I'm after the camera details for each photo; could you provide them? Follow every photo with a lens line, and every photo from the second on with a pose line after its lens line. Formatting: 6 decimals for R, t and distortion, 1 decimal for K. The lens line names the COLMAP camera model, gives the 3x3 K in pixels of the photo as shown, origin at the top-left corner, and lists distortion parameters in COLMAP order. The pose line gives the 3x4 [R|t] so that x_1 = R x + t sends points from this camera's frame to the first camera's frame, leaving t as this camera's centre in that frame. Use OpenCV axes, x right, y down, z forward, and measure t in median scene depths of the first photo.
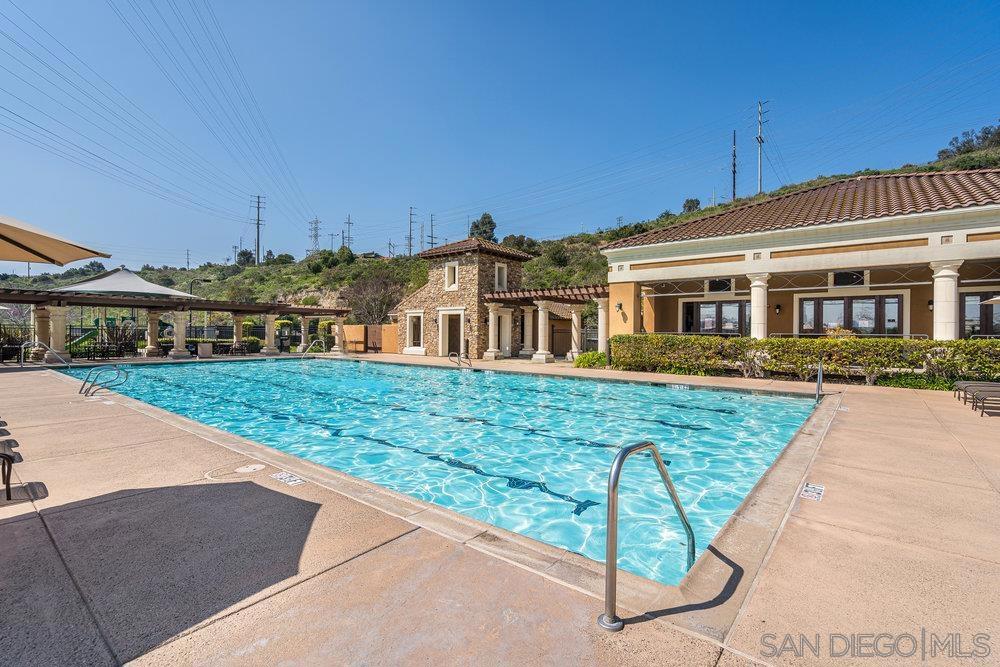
lens RADIAL K [[456.2, 0, 503.0], [0, 456.2, 330.2], [0, 0, 1]] dist [-0.000272, 0.001167]
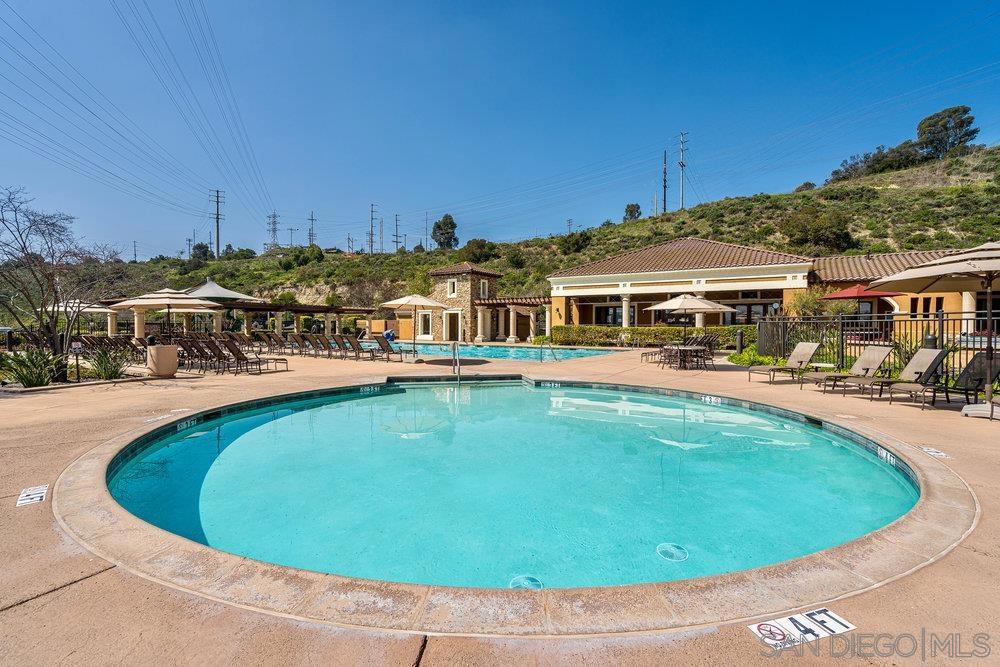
lens RADIAL K [[456.2, 0, 501.6], [0, 456.2, 331.6], [0, 0, 1]] dist [-0.000272, 0.001167]
pose [[0.995359, -0.005167, 0.096091, -0.093980], [0.003366, 0.999816, 0.018893, -0.001332], [-0.096171, -0.018481, 0.995193, -0.533657]]
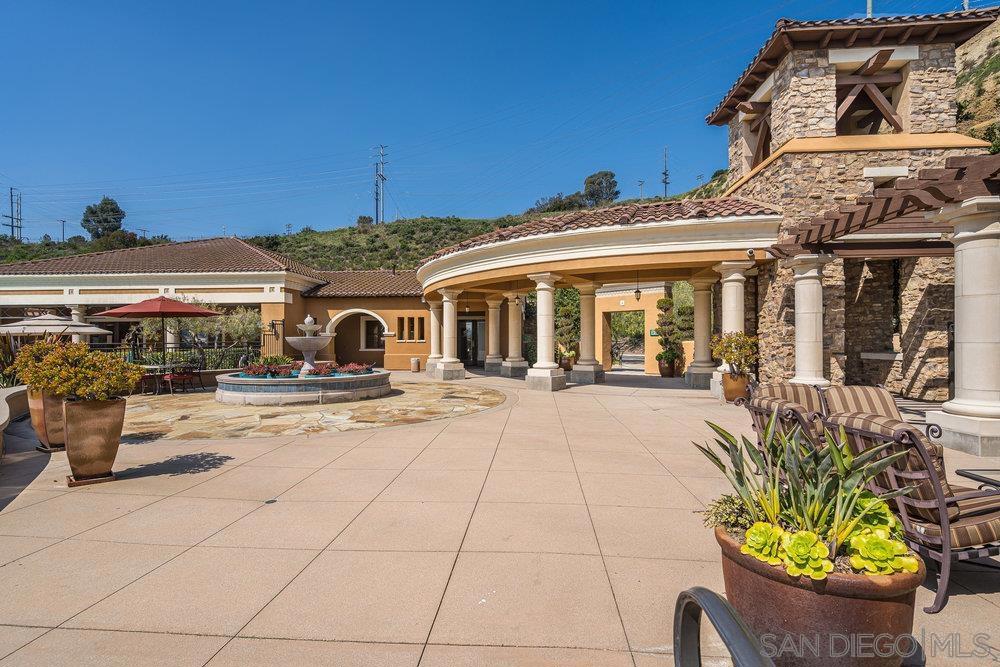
lens RADIAL K [[456.2, 0, 503.0], [0, 456.2, 337.8], [0, 0, 1]] dist [-0.000272, 0.001167]
pose [[0.823327, -0.007568, 0.567517, 0.495005], [0.007346, 0.999969, 0.002678, -0.012478], [-0.567520, 0.001964, 0.823357, -0.484061]]
